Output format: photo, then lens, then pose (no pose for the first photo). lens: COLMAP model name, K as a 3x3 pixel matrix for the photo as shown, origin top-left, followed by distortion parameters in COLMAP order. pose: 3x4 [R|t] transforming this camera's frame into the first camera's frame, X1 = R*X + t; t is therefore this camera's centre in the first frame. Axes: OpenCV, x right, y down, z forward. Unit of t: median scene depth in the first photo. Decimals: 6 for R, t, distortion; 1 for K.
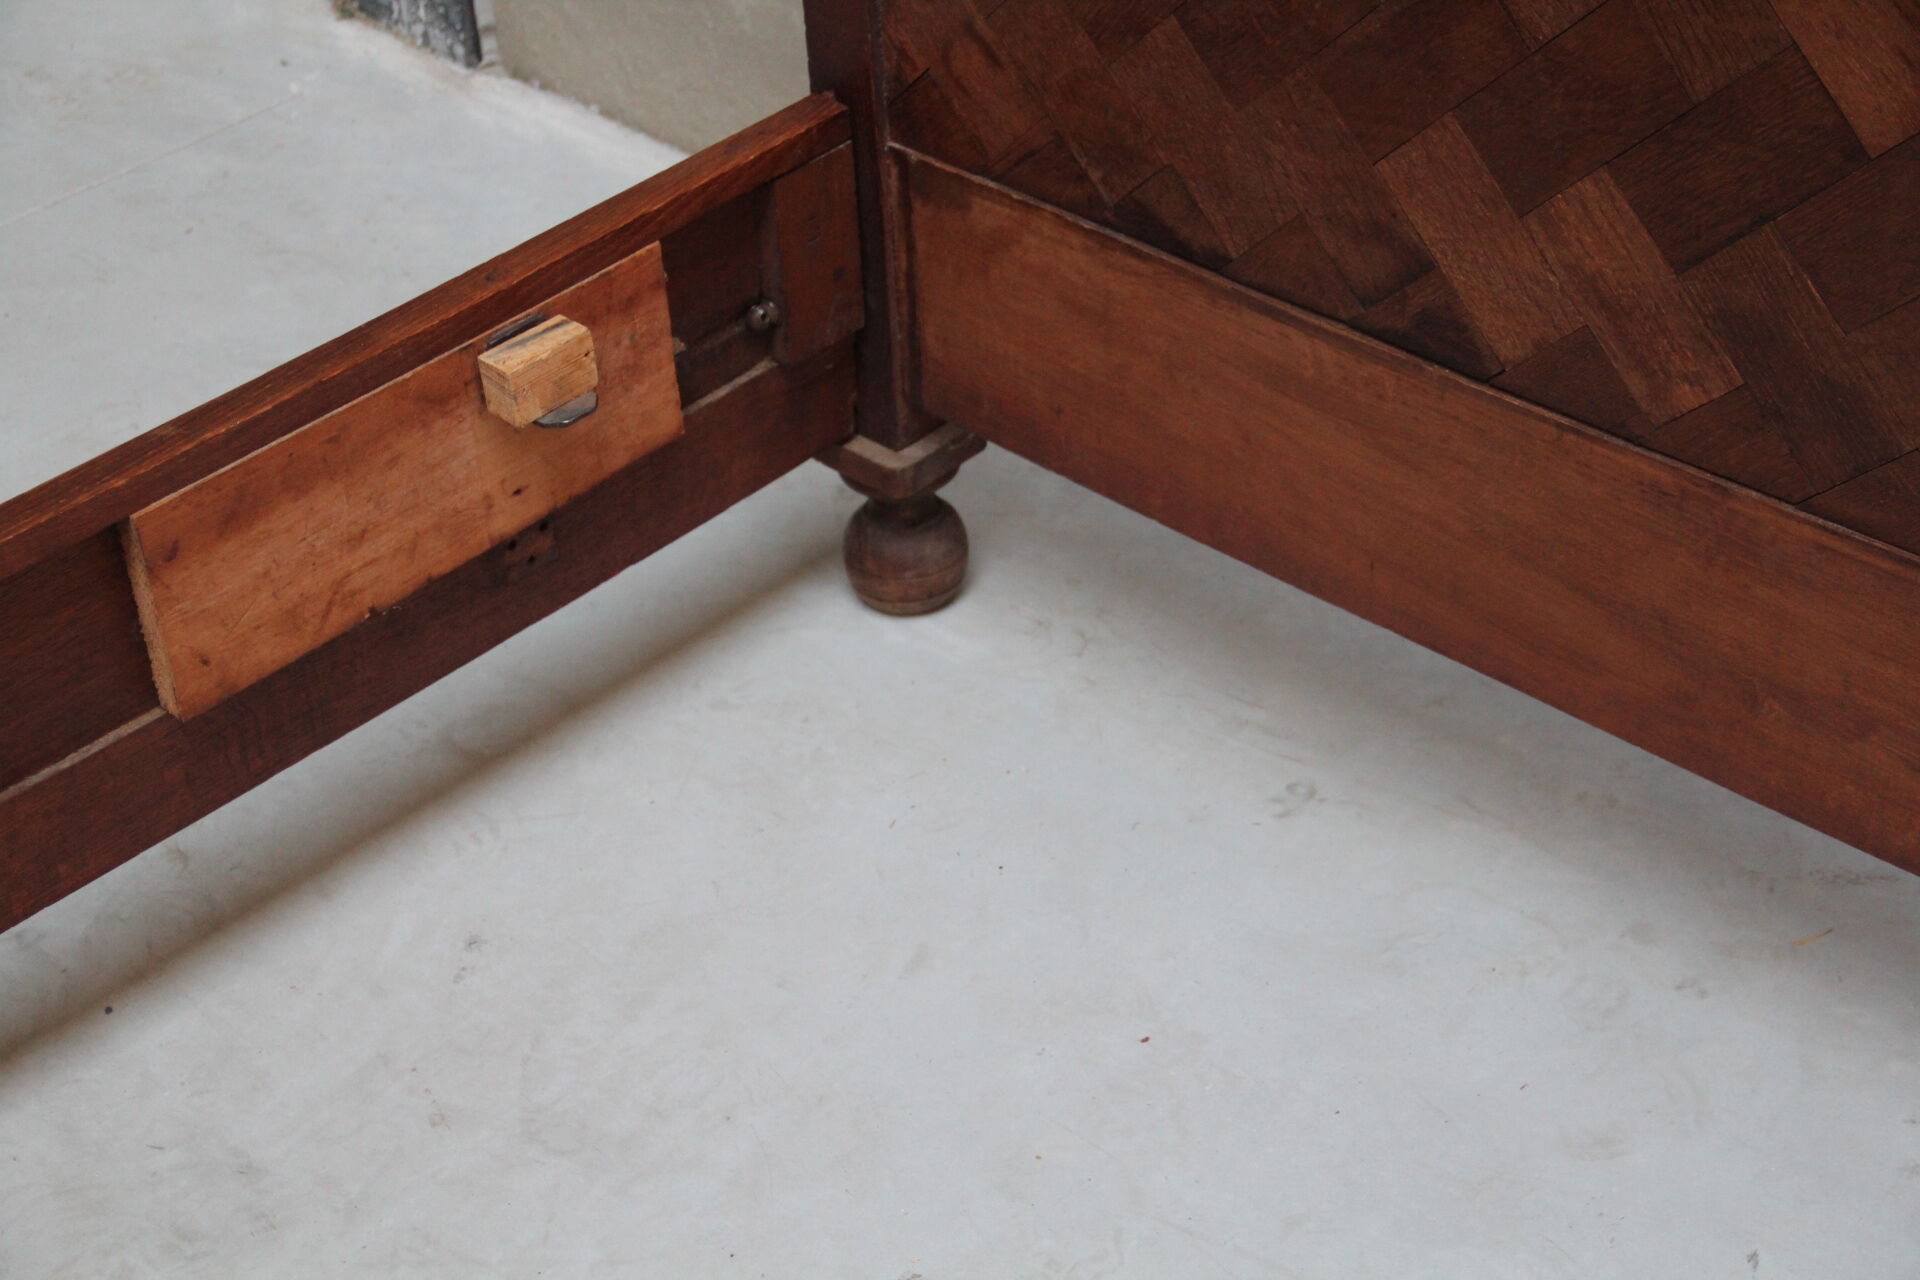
lens RADIAL K [[3302.1, 0, 968.6], [0, 3302.1, 648.3], [0, 0, 1]] dist [0.251342, 0.000000]
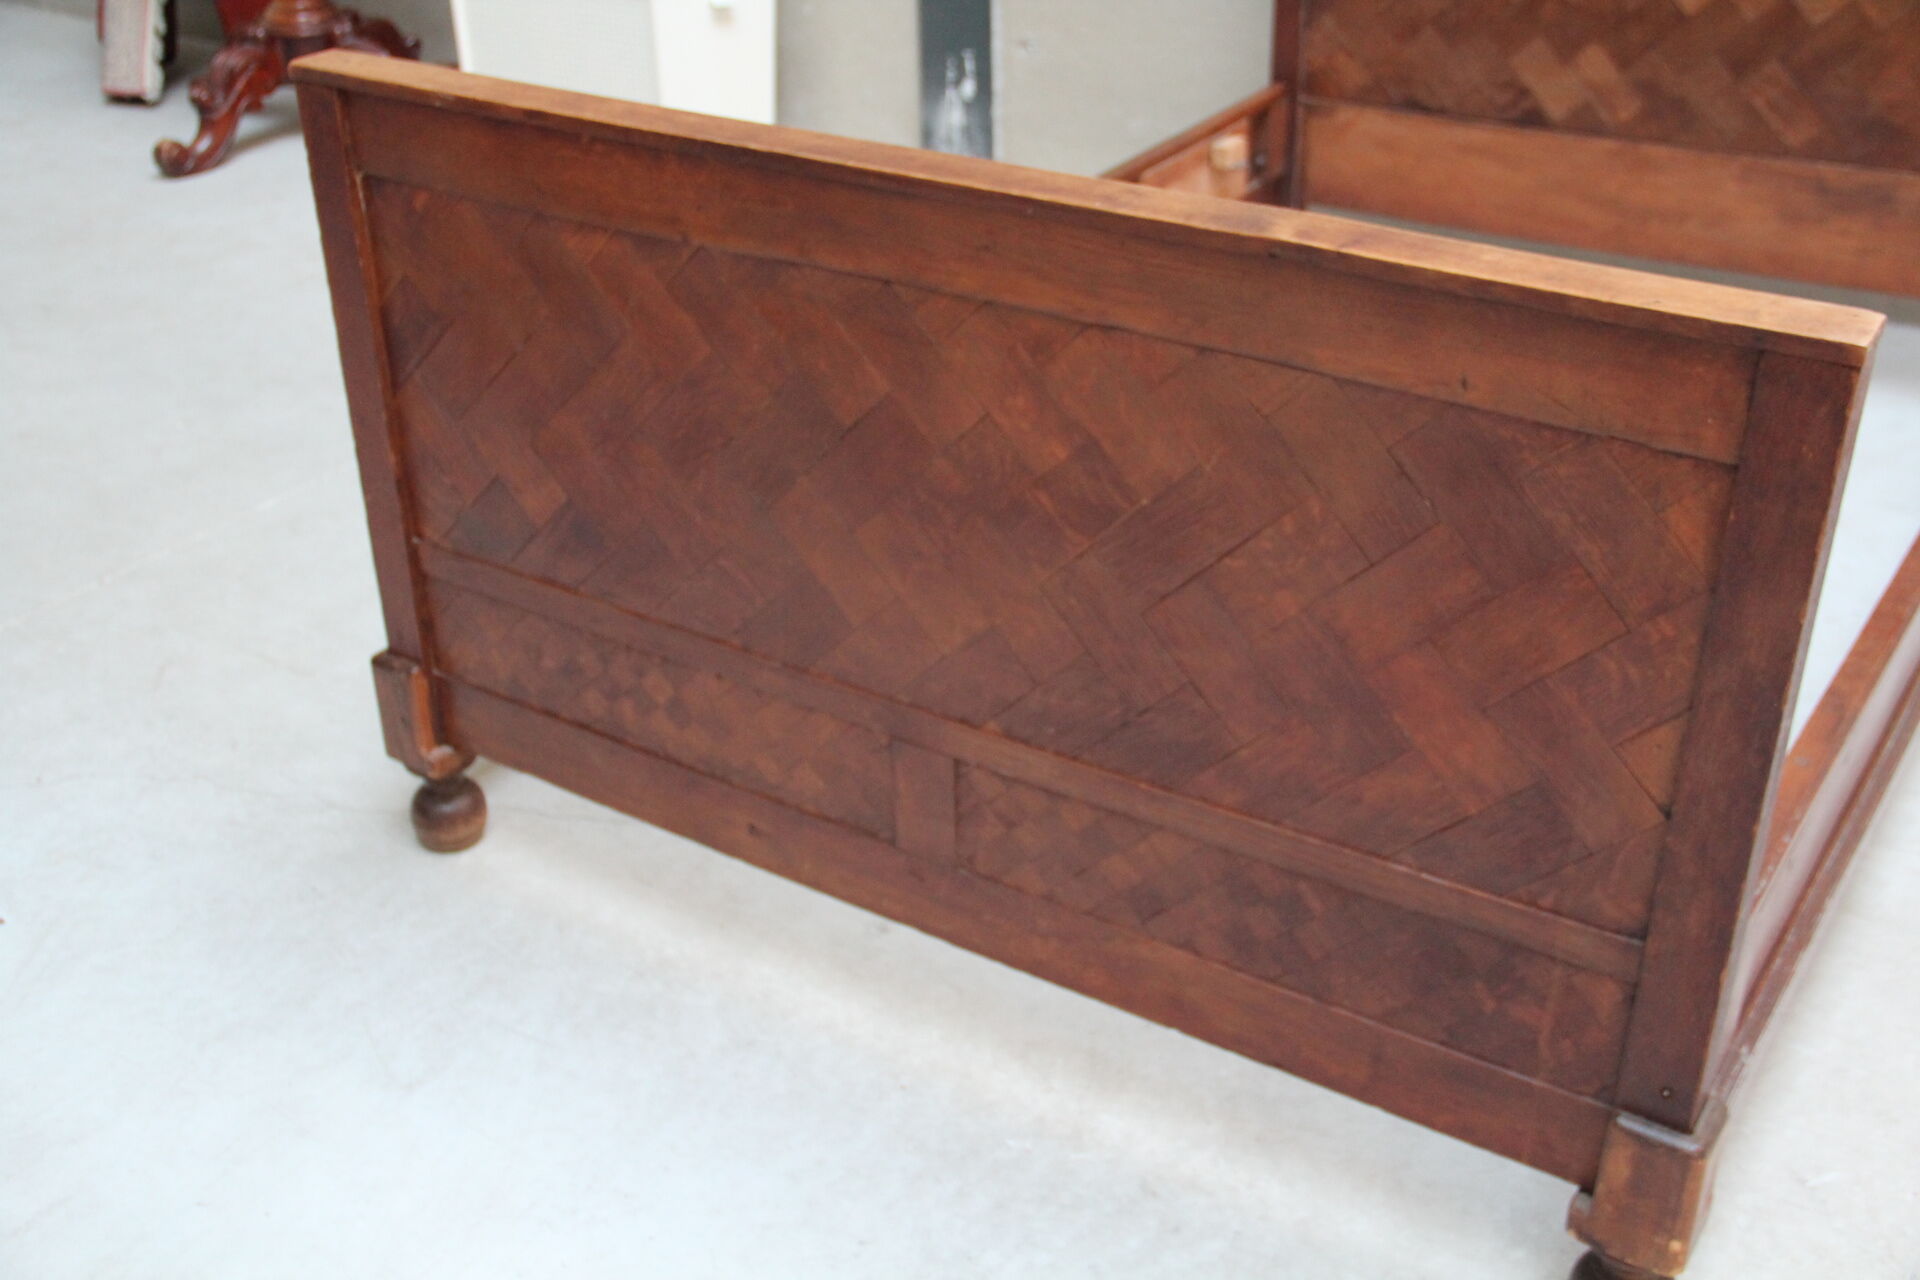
lens RADIAL K [[2121.8, 0, 962.4], [0, 2121.8, 644.3], [0, 0, 1]] dist [0.057261, 0.000000]
pose [[0.985105, -0.070158, 0.156992, -0.684584], [0.090828, 0.987526, -0.128619, 0.564497], [-0.146010, 0.140962, 0.979189, -0.745433]]
